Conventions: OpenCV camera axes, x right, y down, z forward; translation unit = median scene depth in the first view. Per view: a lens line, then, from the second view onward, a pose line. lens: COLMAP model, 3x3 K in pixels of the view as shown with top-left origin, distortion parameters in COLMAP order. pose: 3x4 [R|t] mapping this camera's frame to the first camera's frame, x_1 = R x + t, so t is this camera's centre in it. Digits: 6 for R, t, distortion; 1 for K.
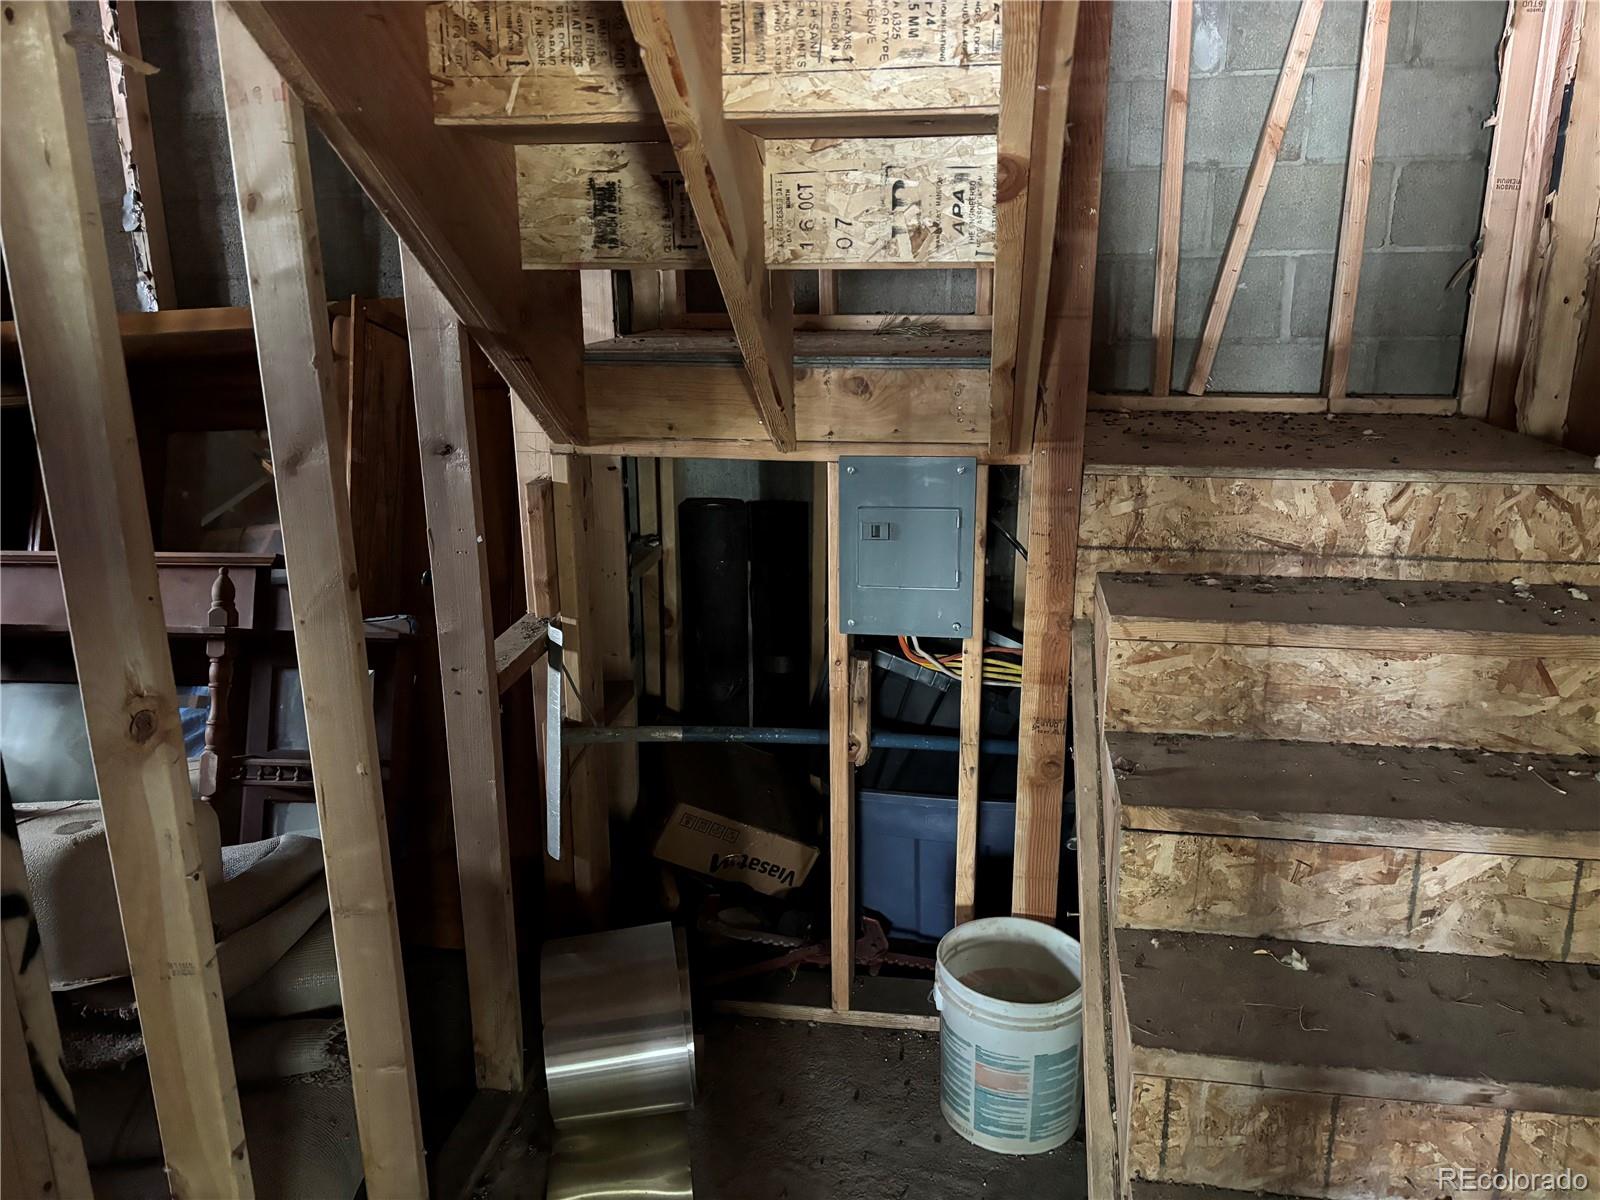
lens RADIAL K [[1222.5, 0, 799.8], [0, 1222.5, 600.5], [0, 0, 1]] dist [0.012900, -0.005694]
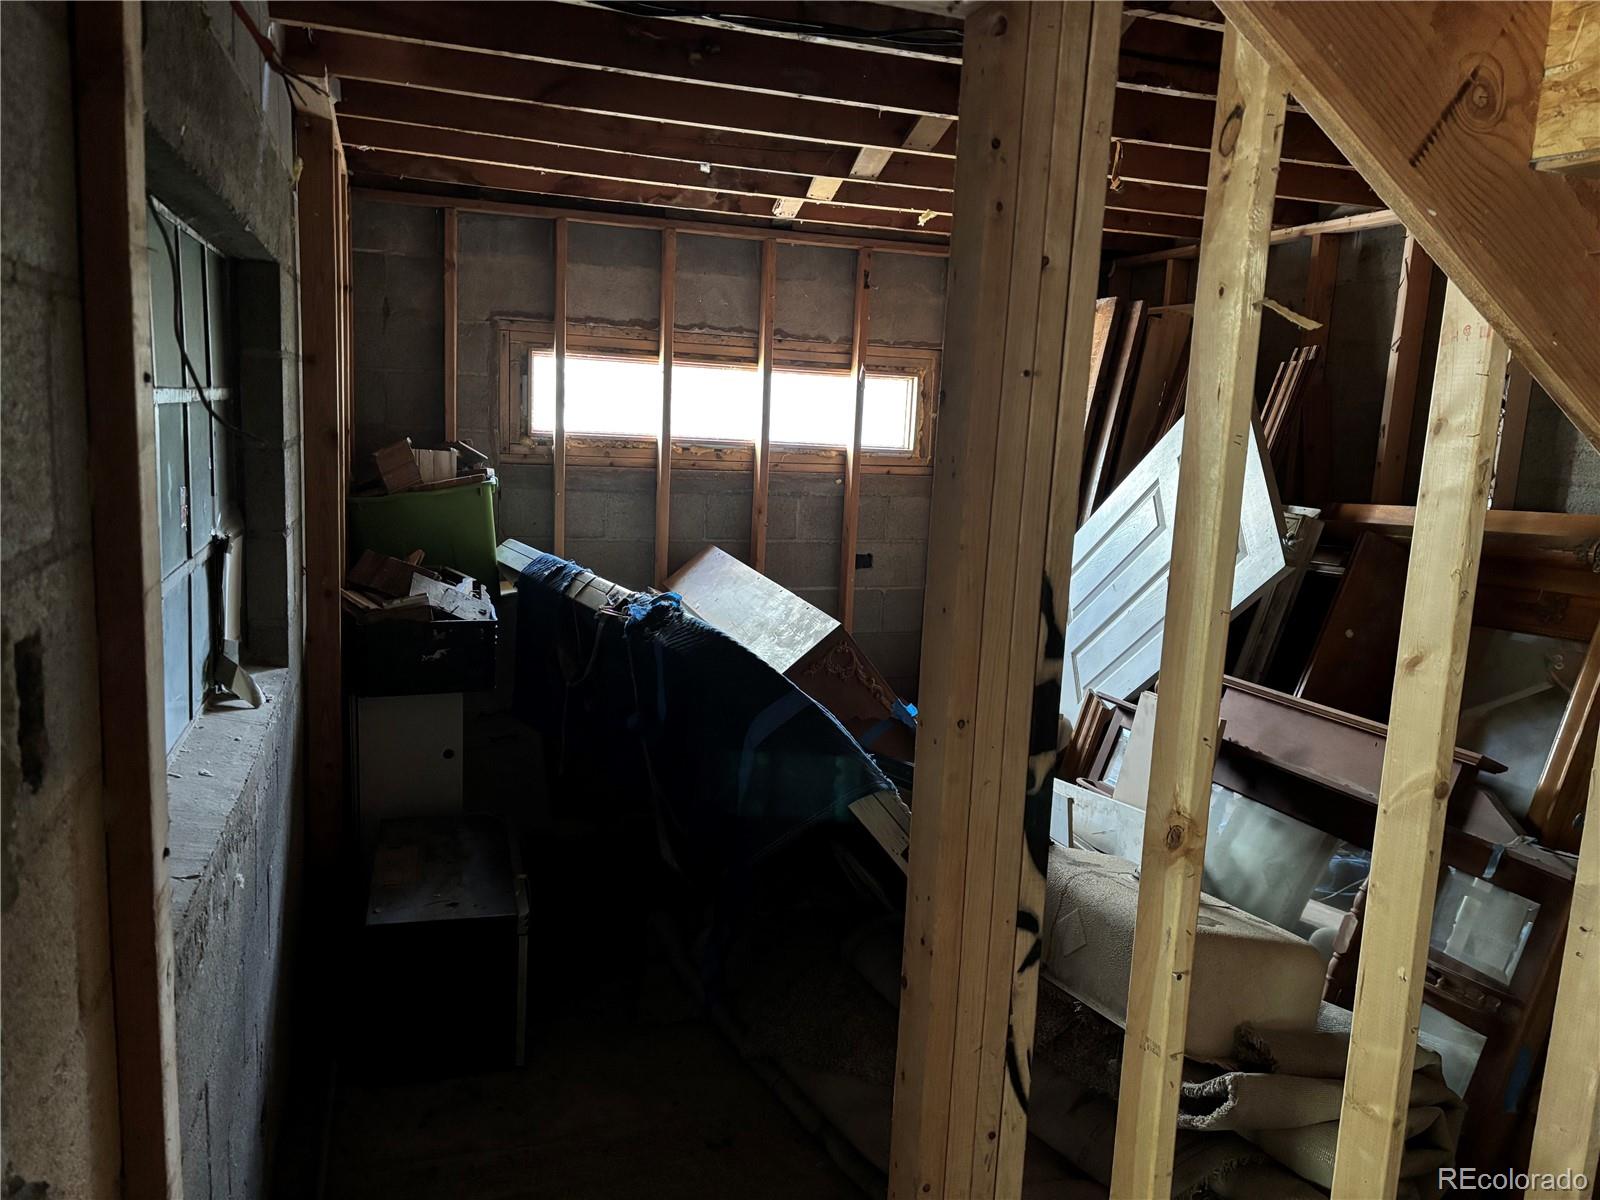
lens RADIAL K [[1222.5, 0, 800.3], [0, 1222.5, 599.8], [0, 0, 1]] dist [0.012900, -0.005694]
pose [[0.457164, 0.174365, -0.872123, 0.277926], [-0.297033, 0.954223, 0.035076, -0.048668], [0.838316, 0.243013, 0.488028, 0.031441]]
